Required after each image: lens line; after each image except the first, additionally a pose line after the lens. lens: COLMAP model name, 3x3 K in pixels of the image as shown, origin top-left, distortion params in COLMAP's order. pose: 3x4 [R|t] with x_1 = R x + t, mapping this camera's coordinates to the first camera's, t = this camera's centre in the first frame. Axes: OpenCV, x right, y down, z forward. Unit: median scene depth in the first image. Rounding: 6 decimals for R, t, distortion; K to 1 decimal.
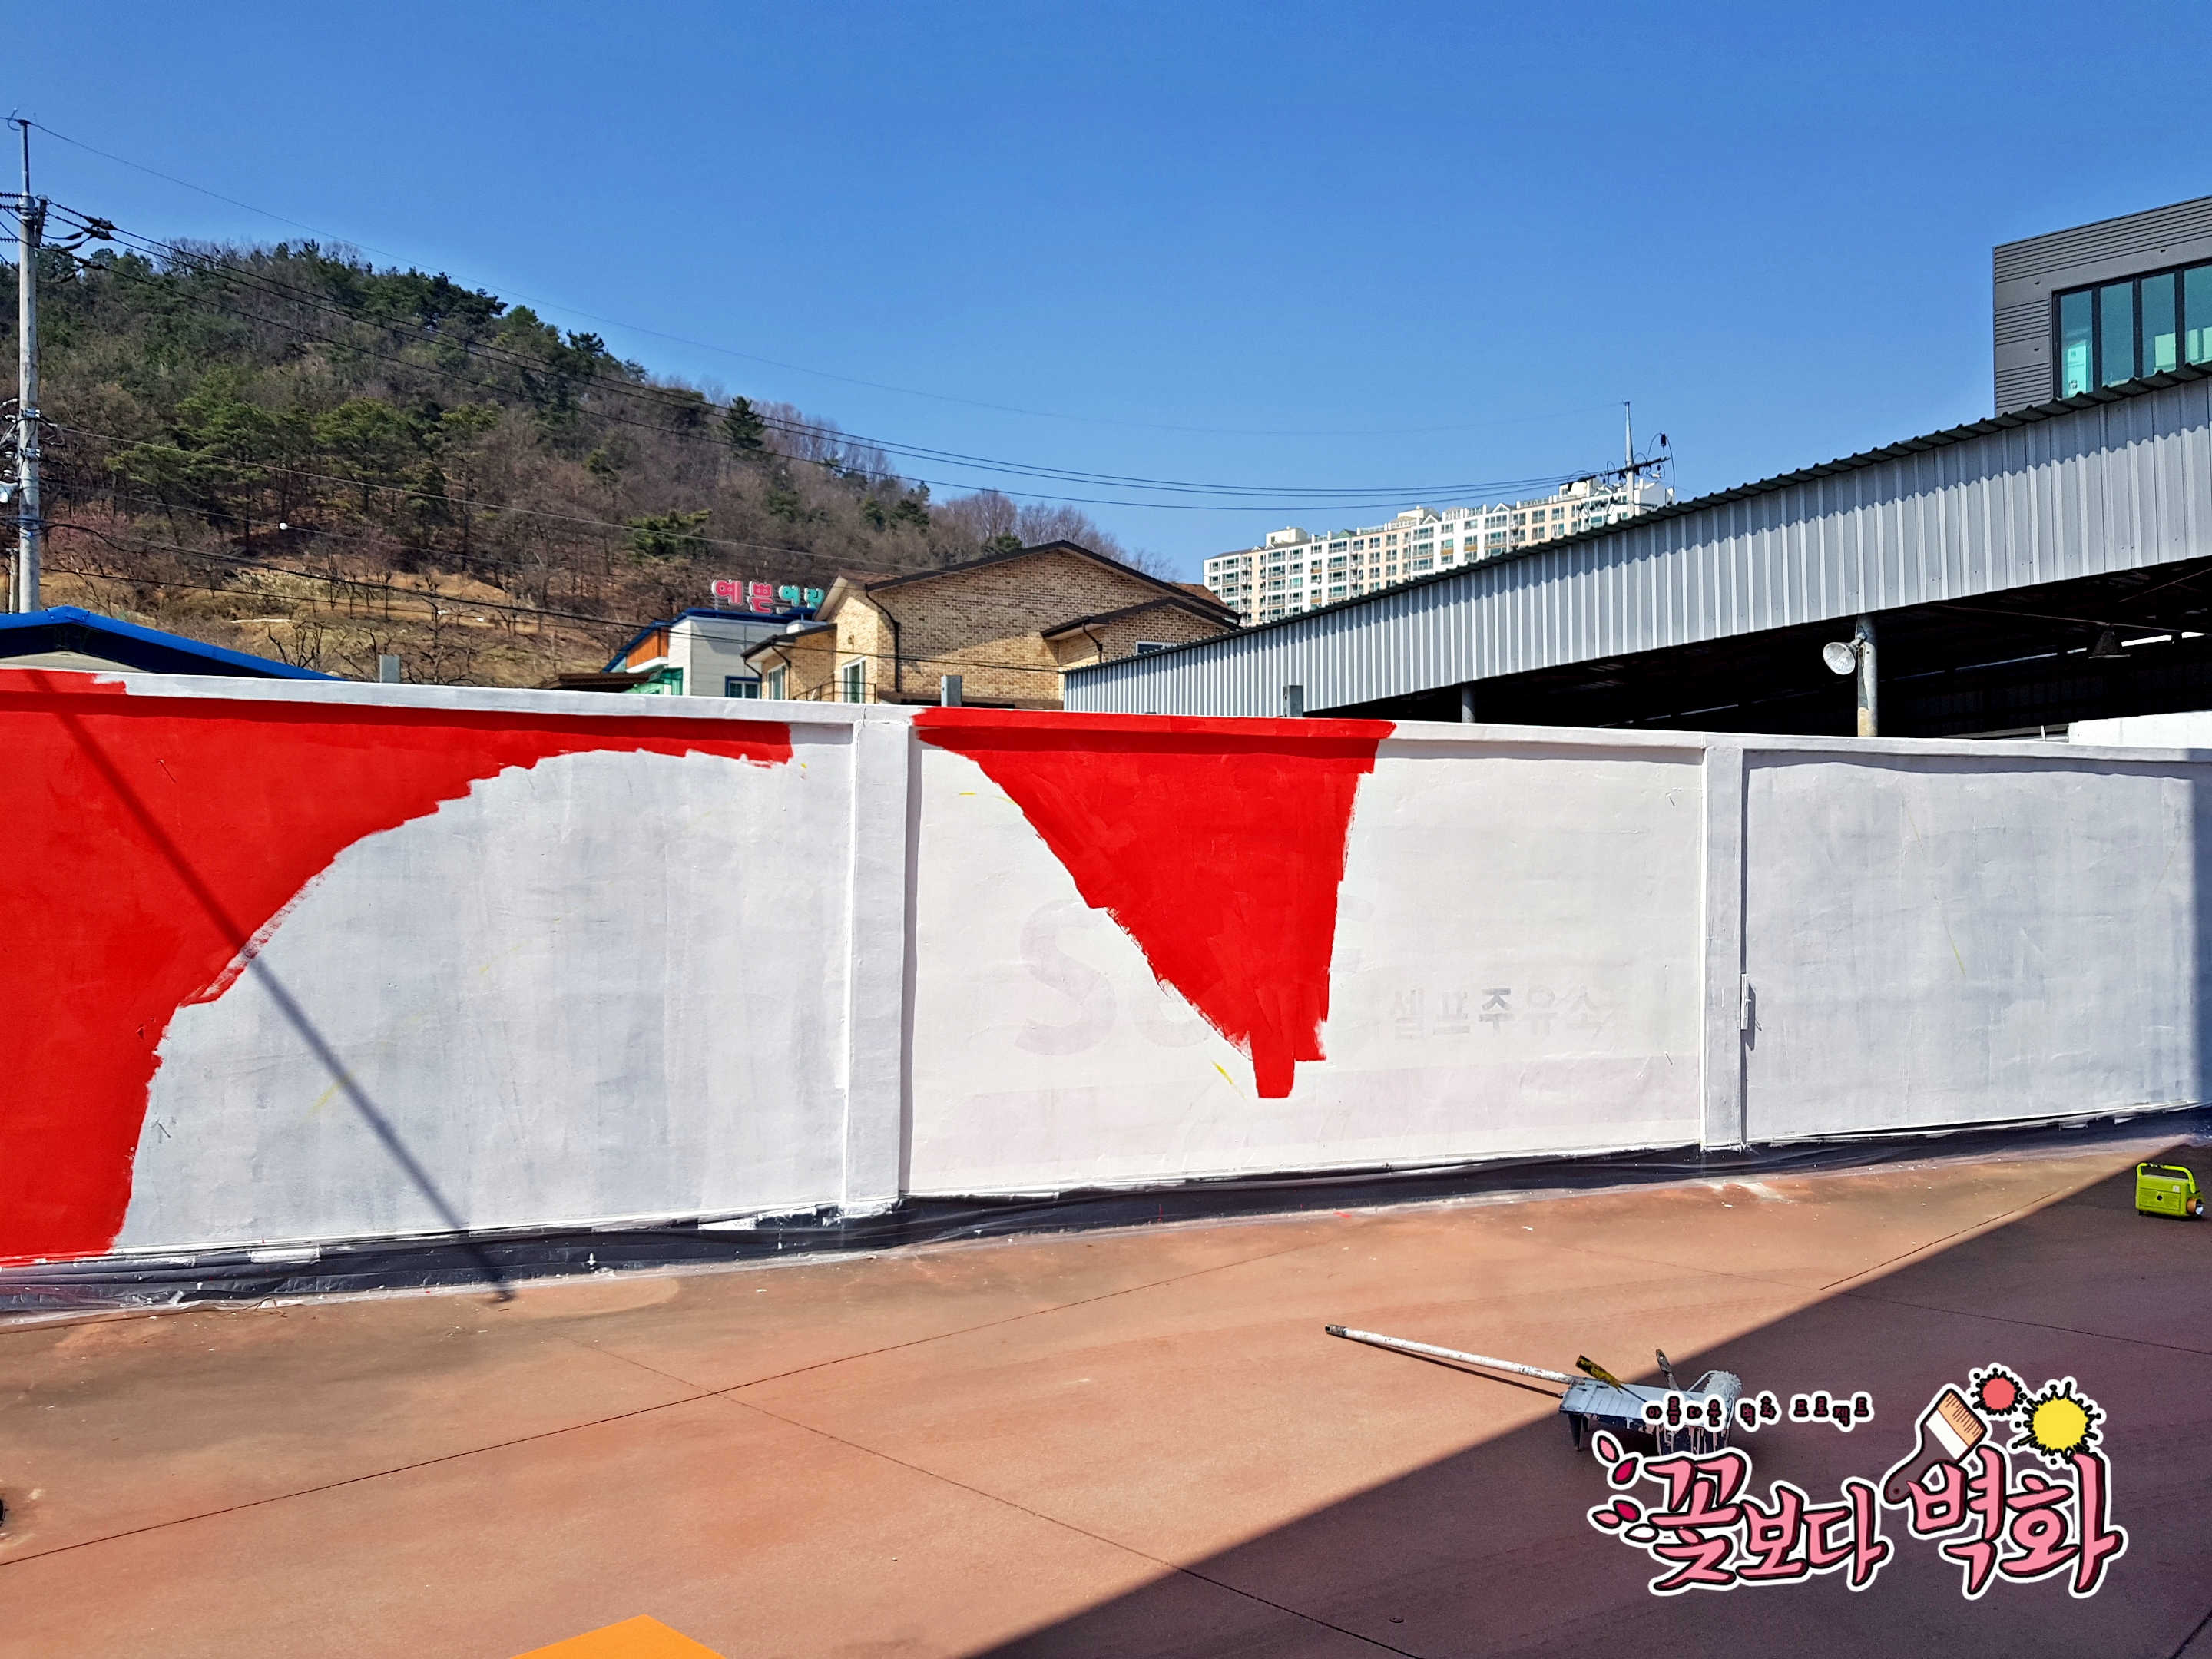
lens RADIAL K [[1728.8, 0, 1117.3], [0, 1728.8, 820.4], [0, 0, 1]] dist [0.114151, -0.201990]
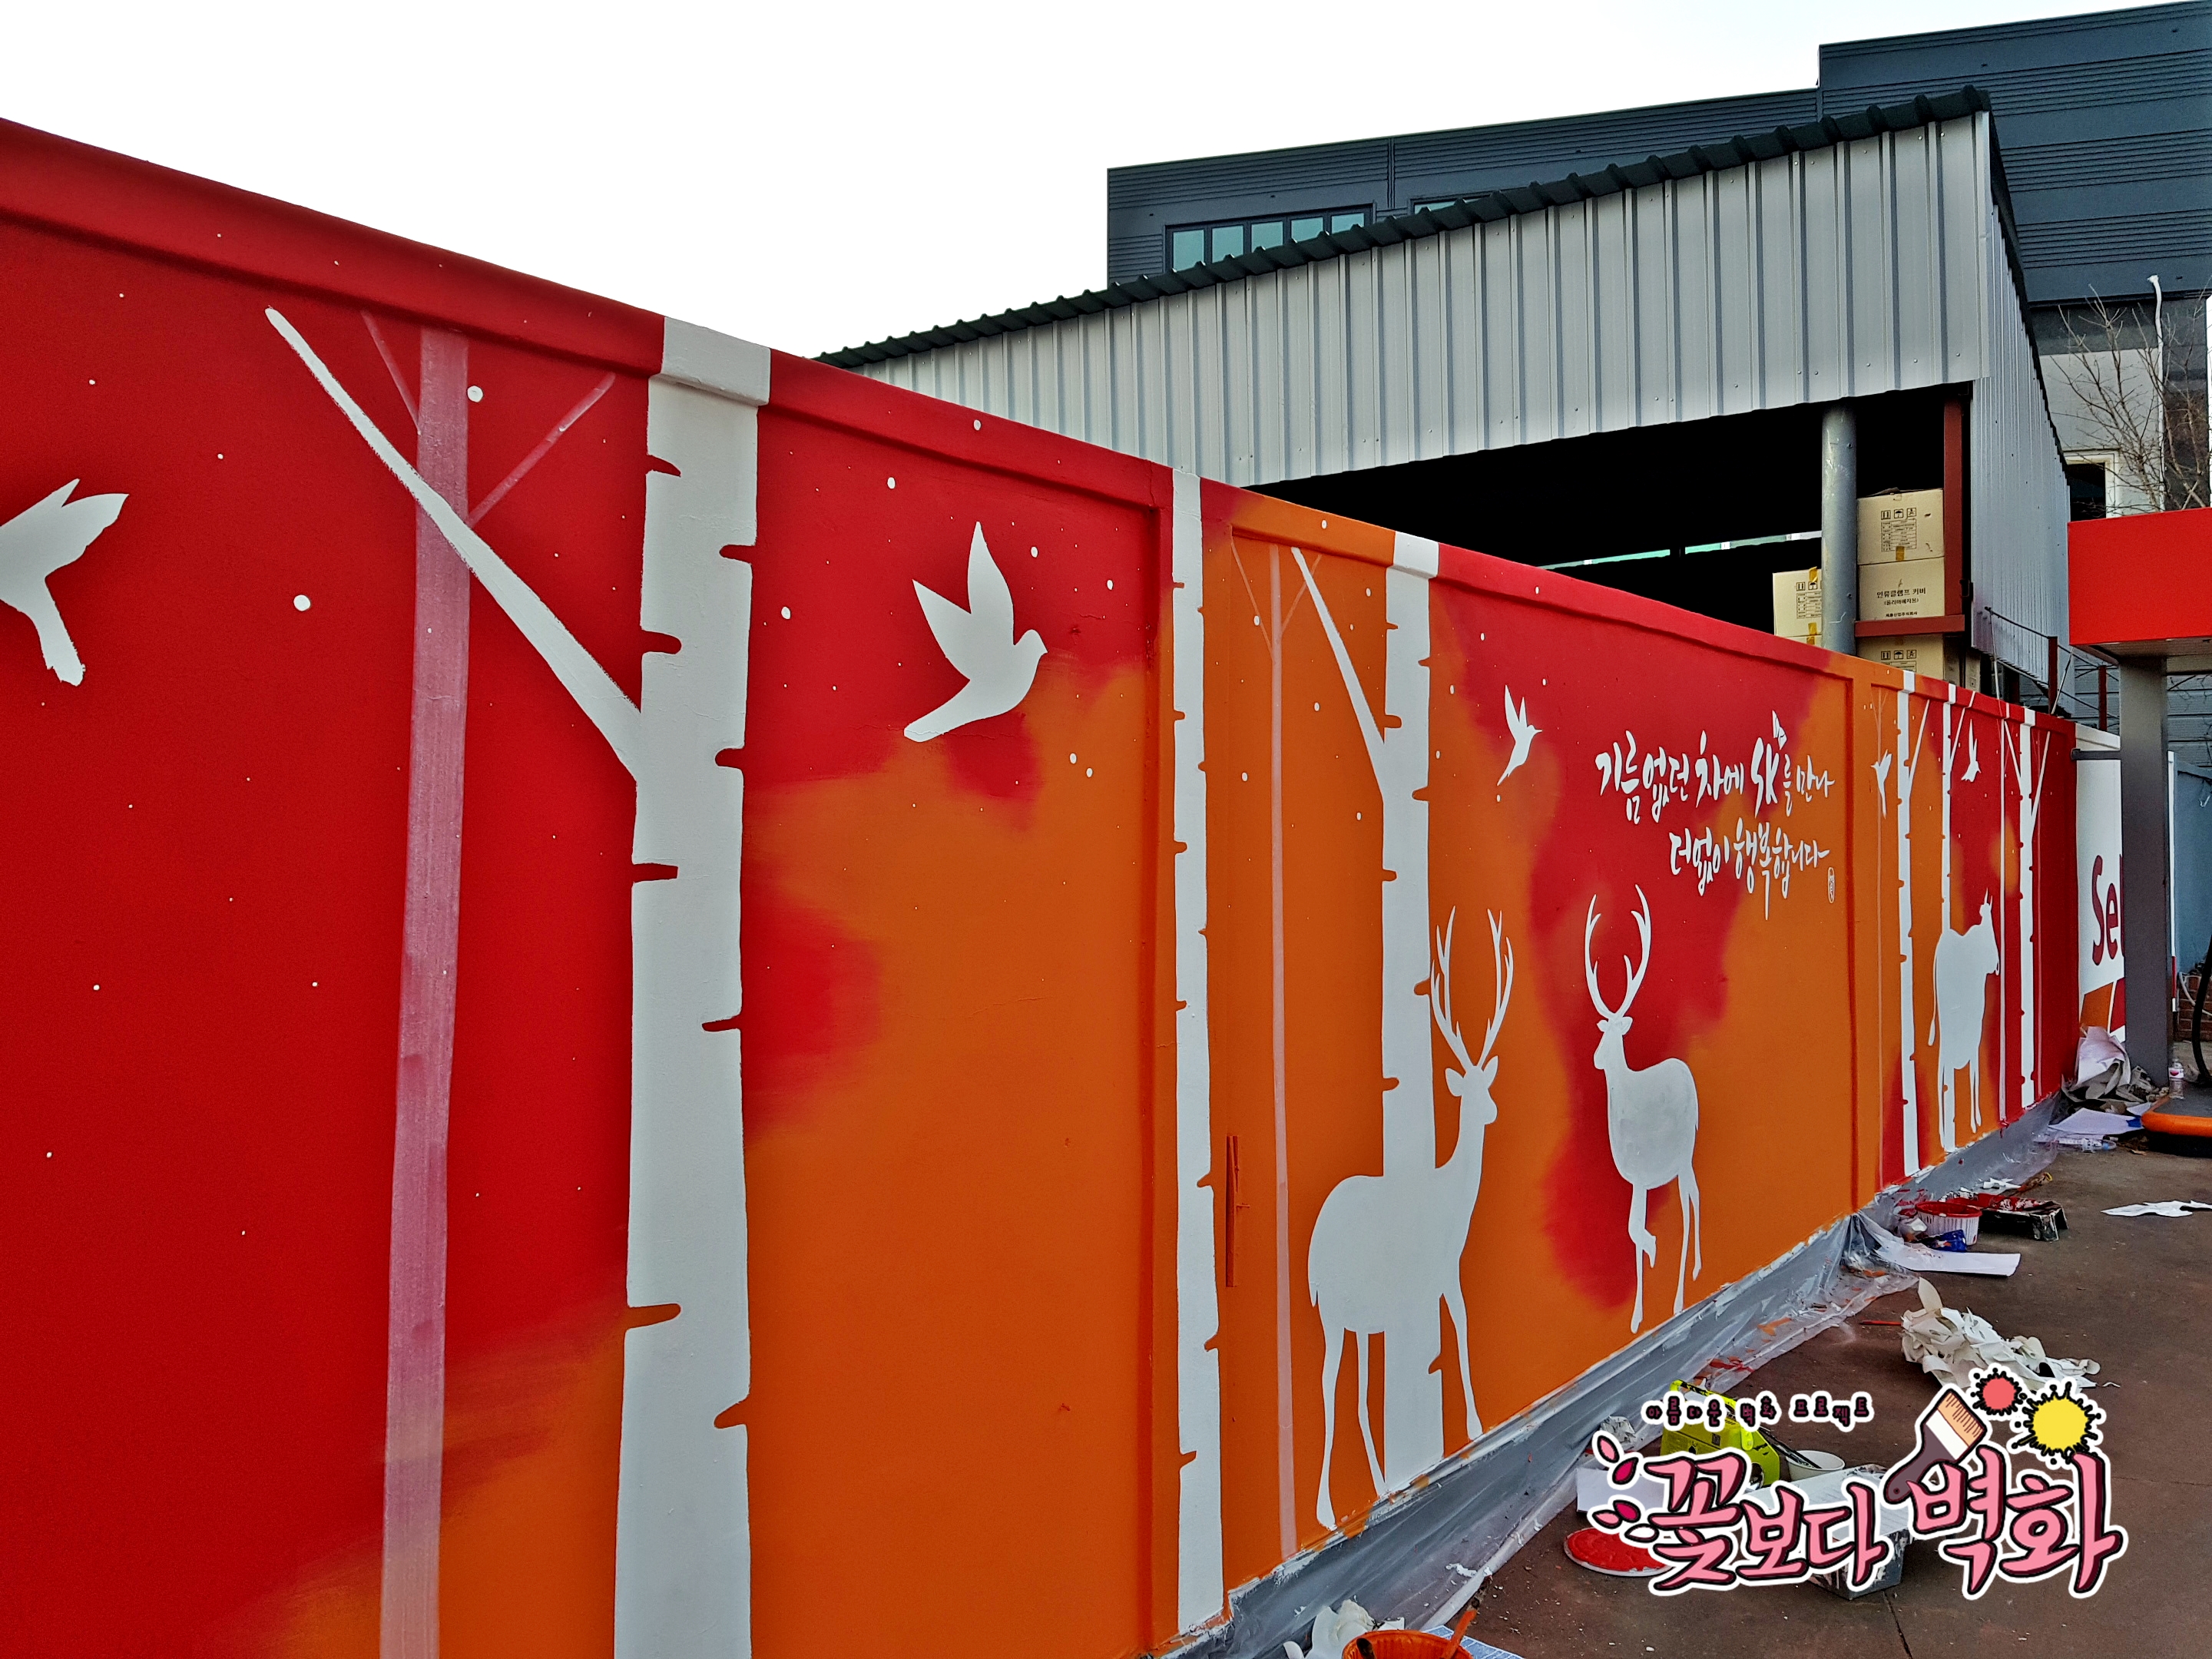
lens RADIAL K [[1728.8, 0, 1117.3], [0, 1728.8, 820.4], [0, 0, 1]] dist [0.114151, -0.201990]
pose [[0.862576, 0.003343, 0.505917, 0.044670], [-0.006380, 0.999971, 0.004269, 0.006330], [-0.505888, -0.006910, 0.862572, 0.212400]]
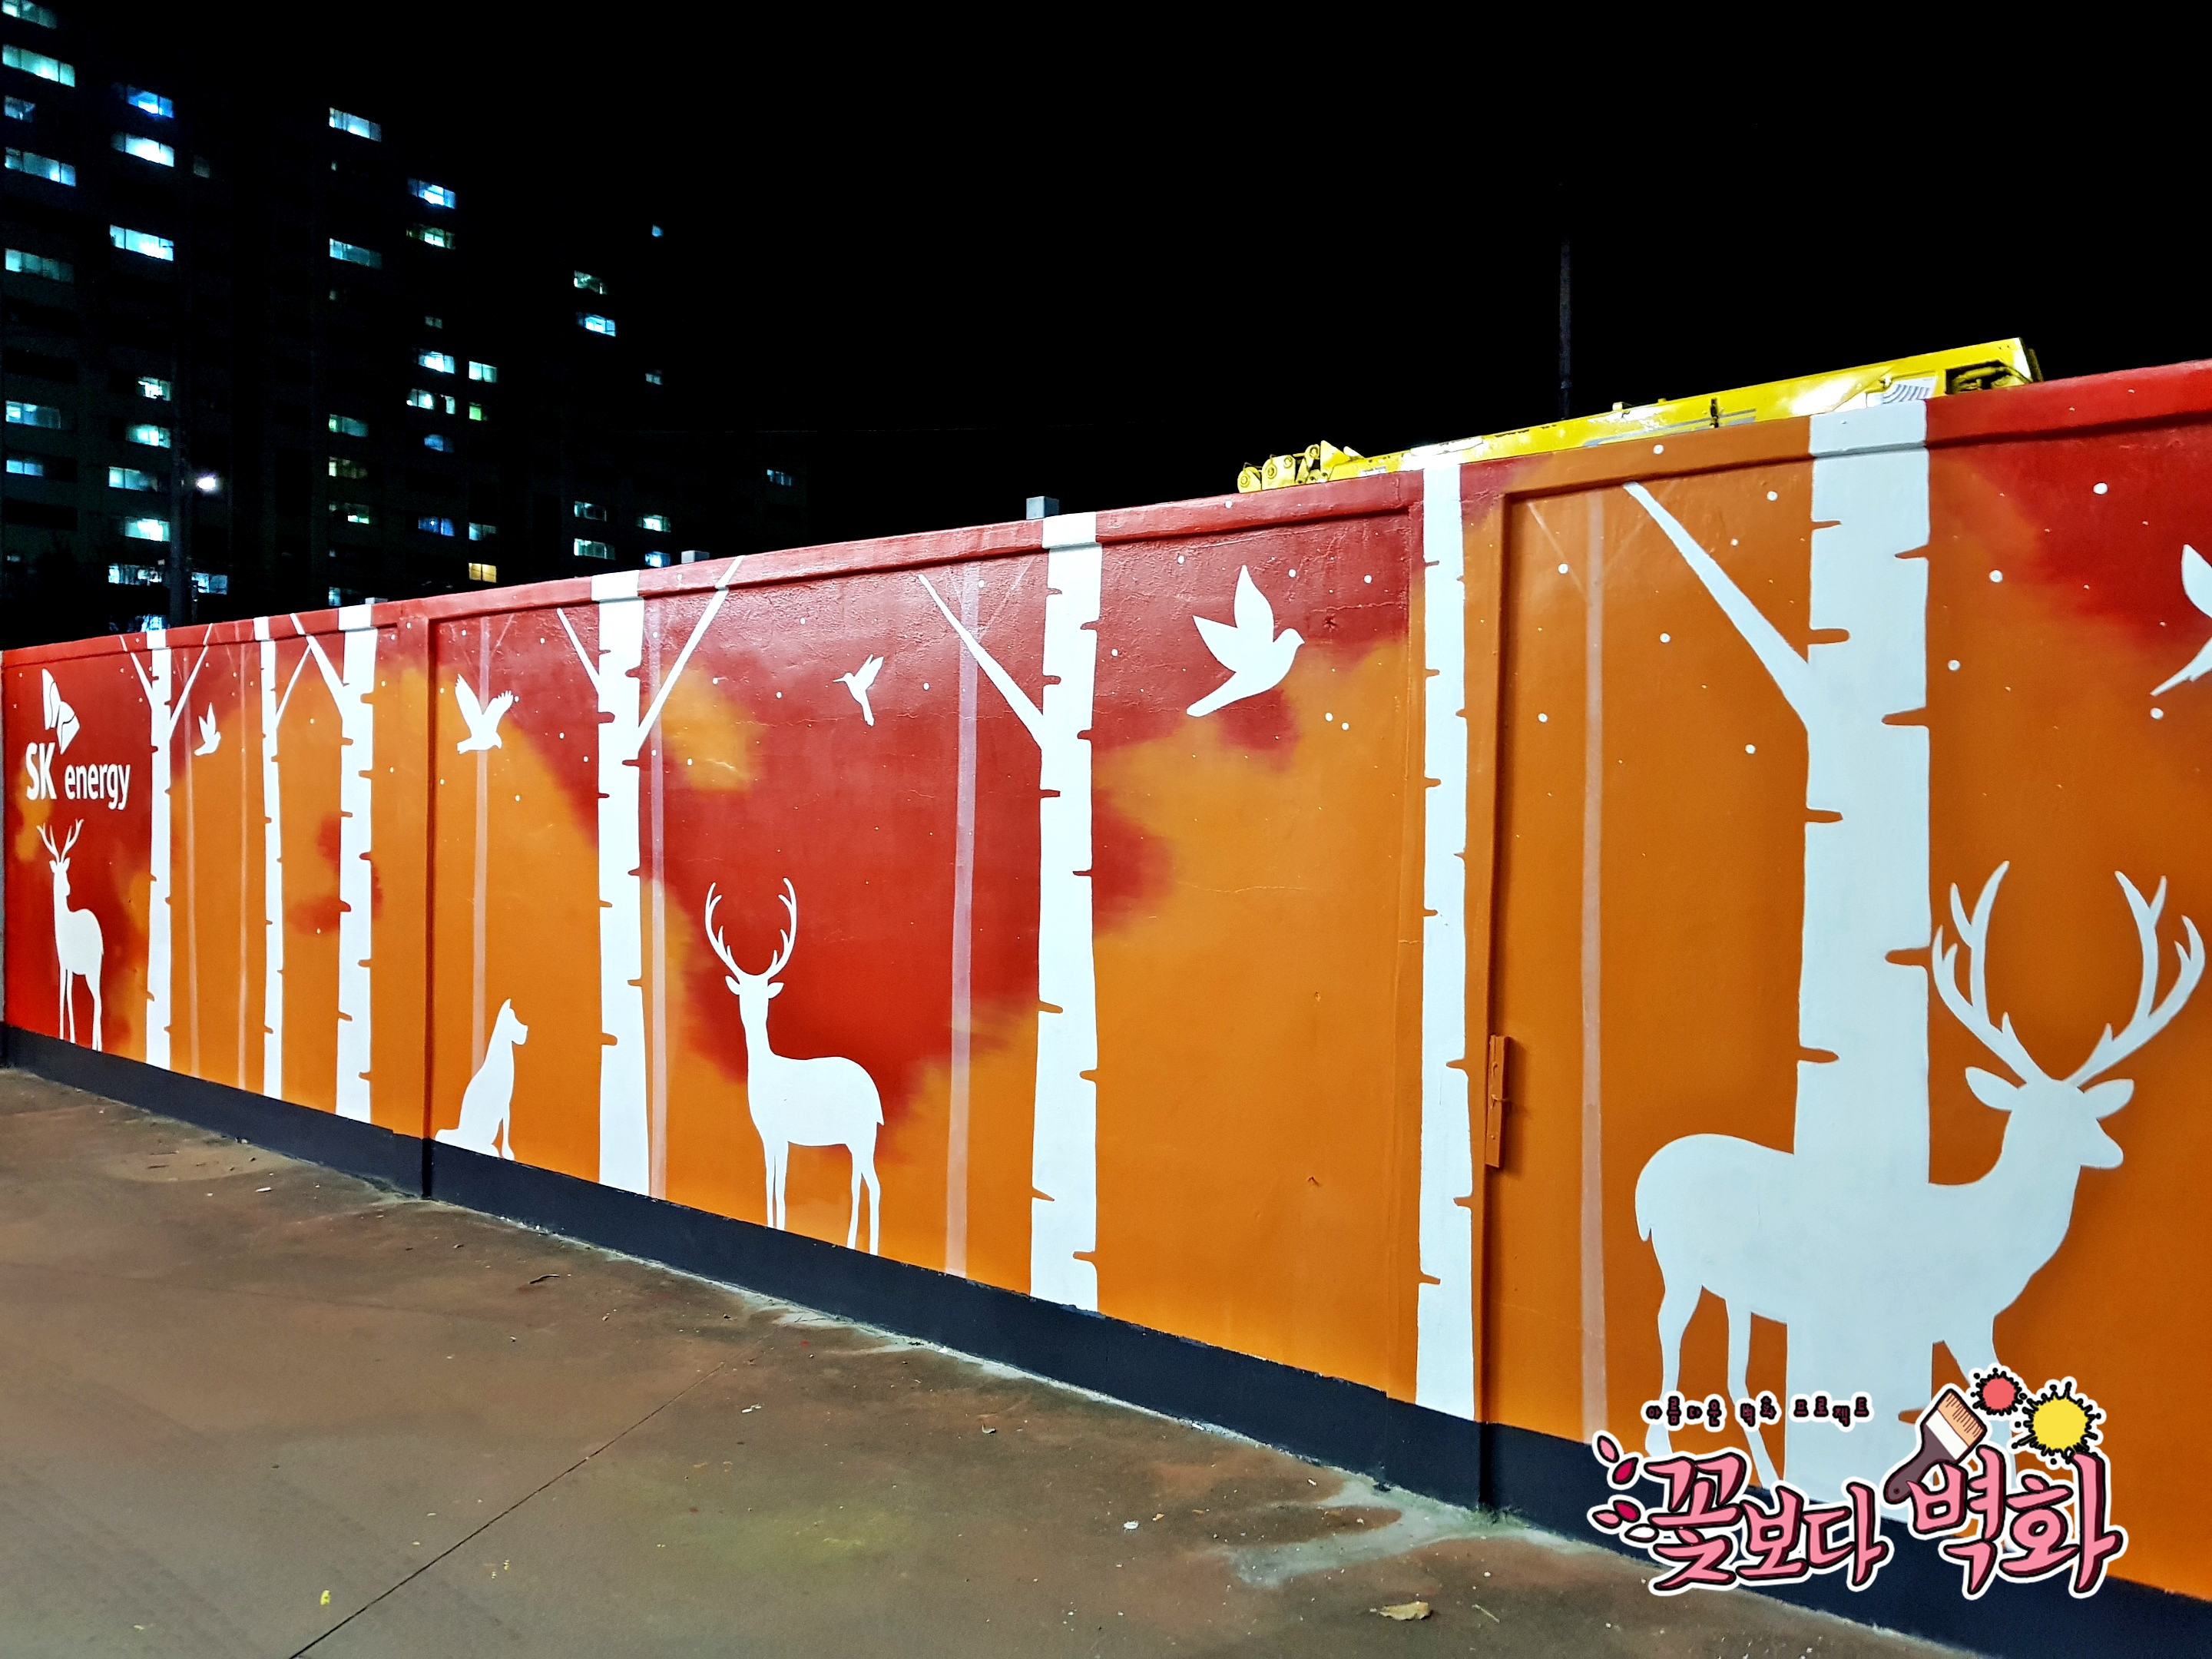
lens RADIAL K [[1734.6, 0, 1088.4], [0, 1734.6, 835.6], [0, 0, 1]] dist [0.092398, -0.164262]
pose [[0.465996, 0.023808, -0.884466, 0.205591], [0.013866, 0.999319, 0.034205, 0.007605], [0.884678, -0.028203, 0.465349, 0.219367]]
